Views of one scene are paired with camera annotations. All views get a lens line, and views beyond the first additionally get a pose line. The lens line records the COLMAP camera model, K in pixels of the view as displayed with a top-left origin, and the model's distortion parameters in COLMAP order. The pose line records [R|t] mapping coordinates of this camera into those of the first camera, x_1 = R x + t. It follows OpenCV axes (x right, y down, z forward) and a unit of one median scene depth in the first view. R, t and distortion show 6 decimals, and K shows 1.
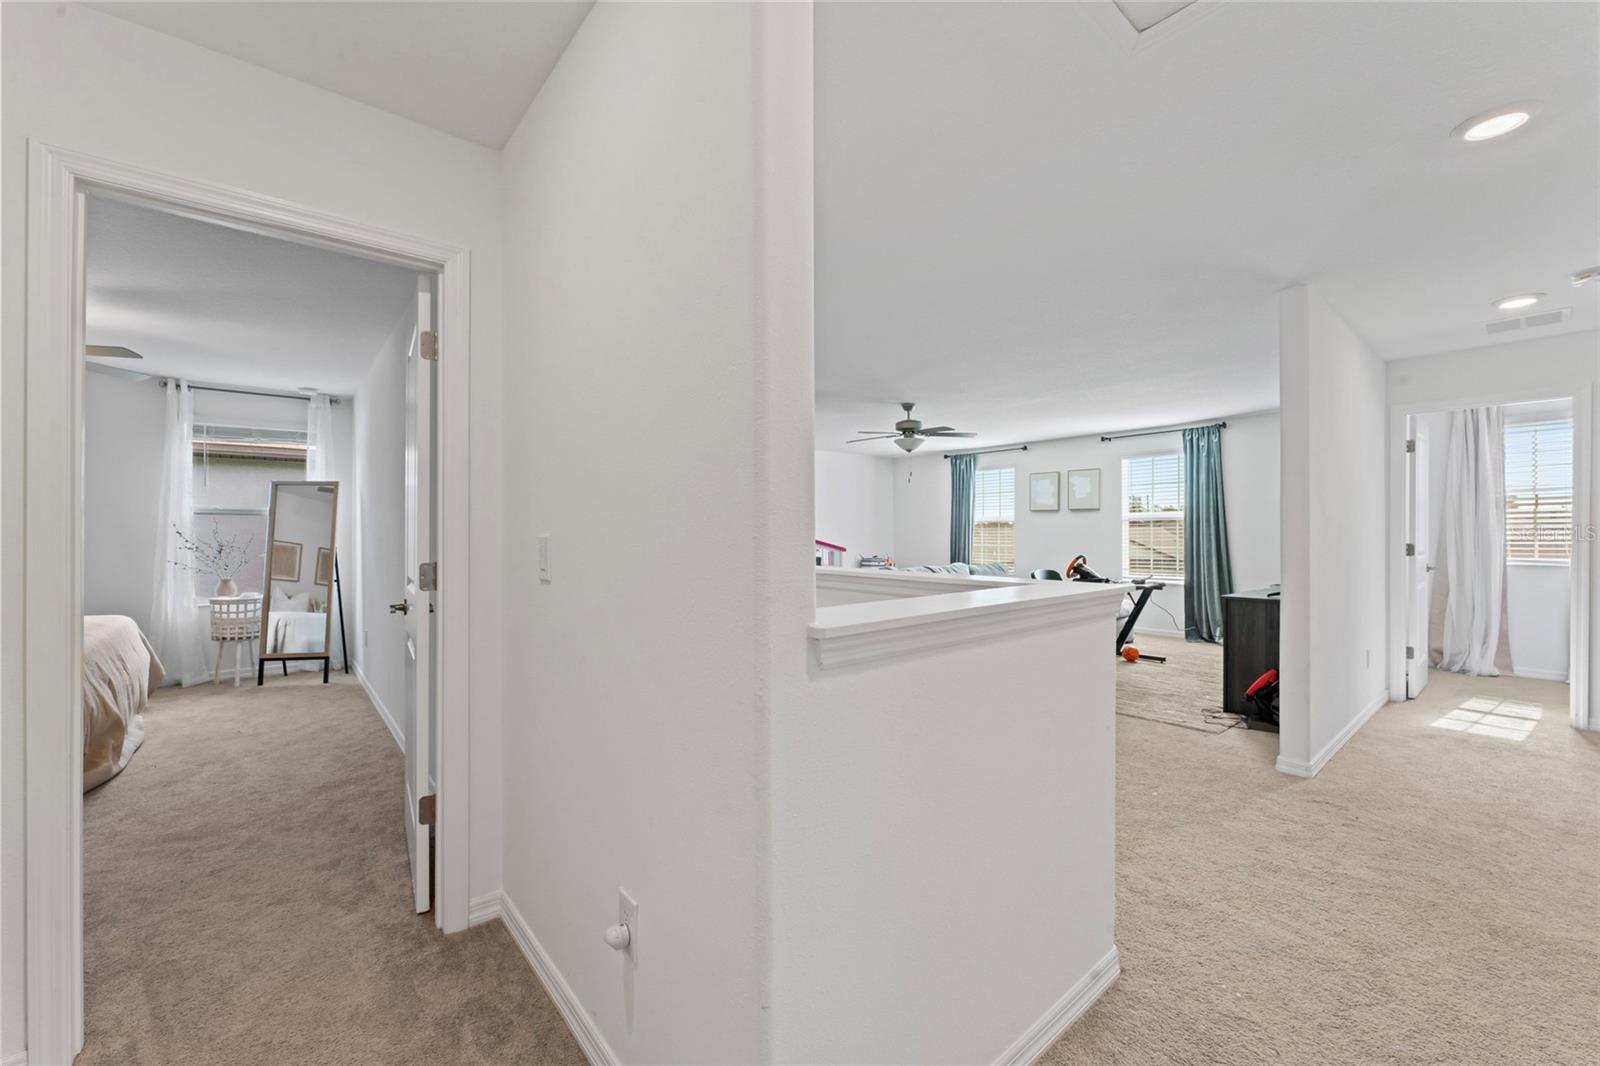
lens RADIAL K [[638.2, 0, 796.4], [0, 638.2, 532.6], [0, 0, 1]] dist [-0.010343, 0.001990]
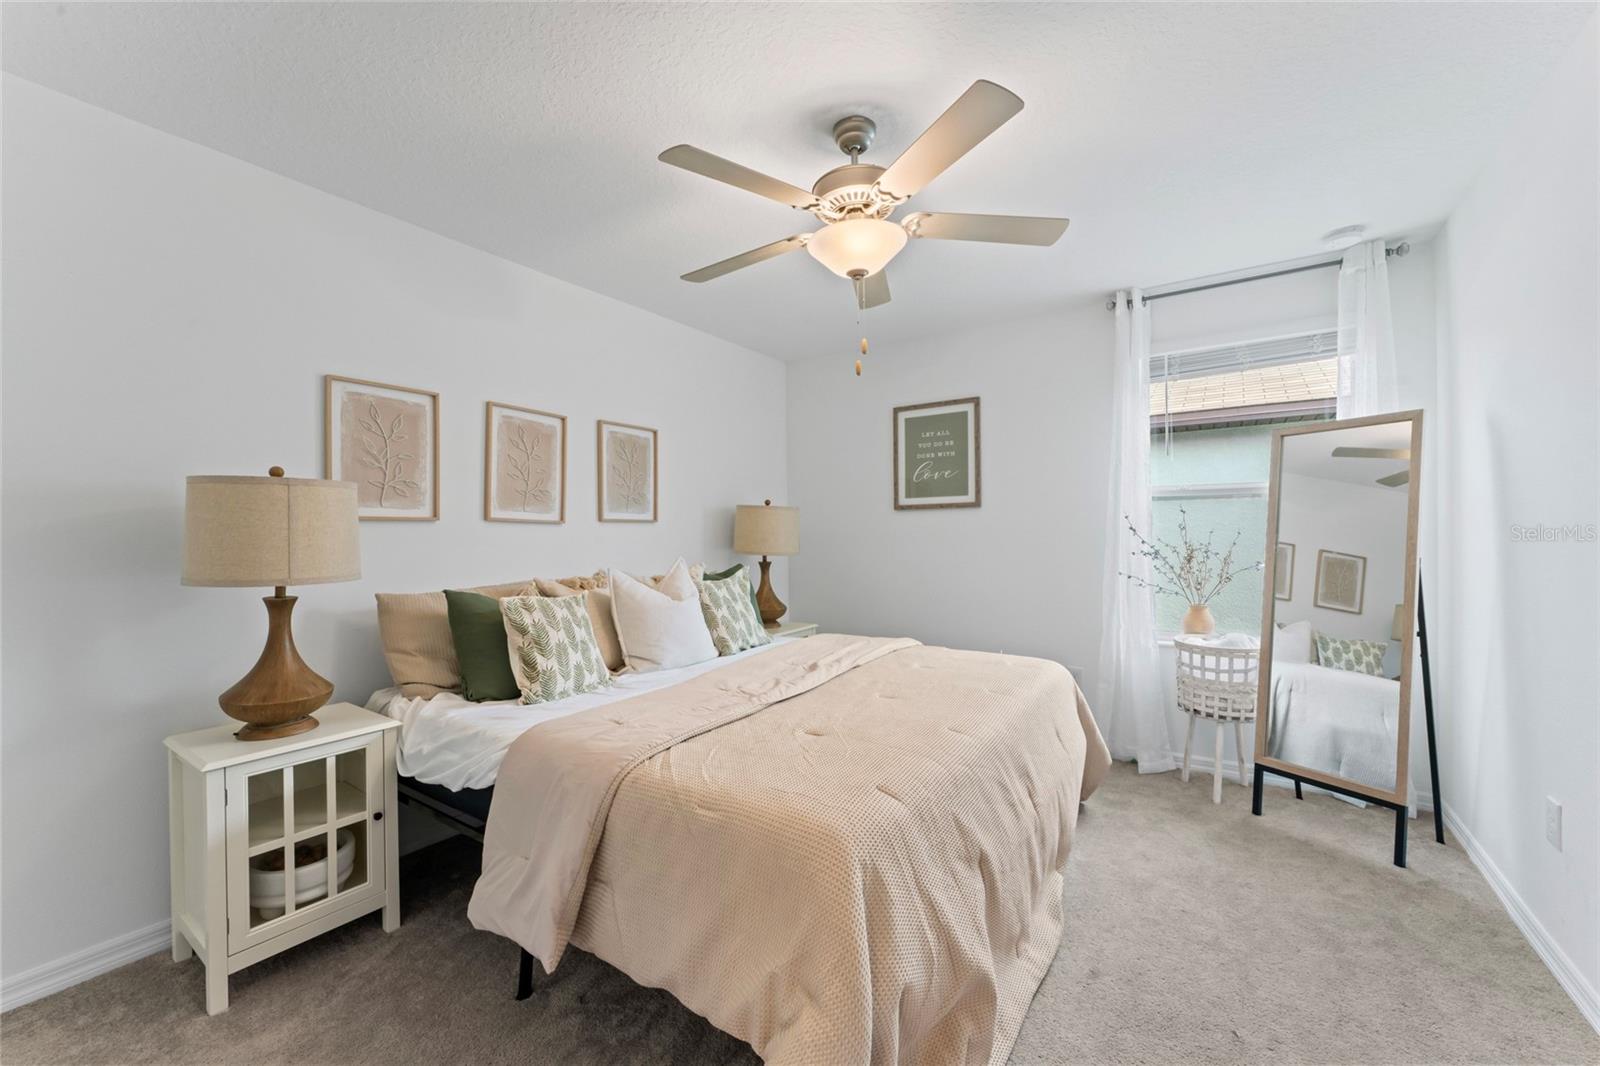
lens RADIAL K [[638.2, 0, 792.1], [0, 638.2, 531.1], [0, 0, 1]] dist [-0.010343, 0.001990]
pose [[0.275135, -0.002959, -0.961401, -0.442337], [0.008042, 0.999967, -0.000776, 0.000178], [0.961372, -0.007518, 0.275149, 0.481794]]
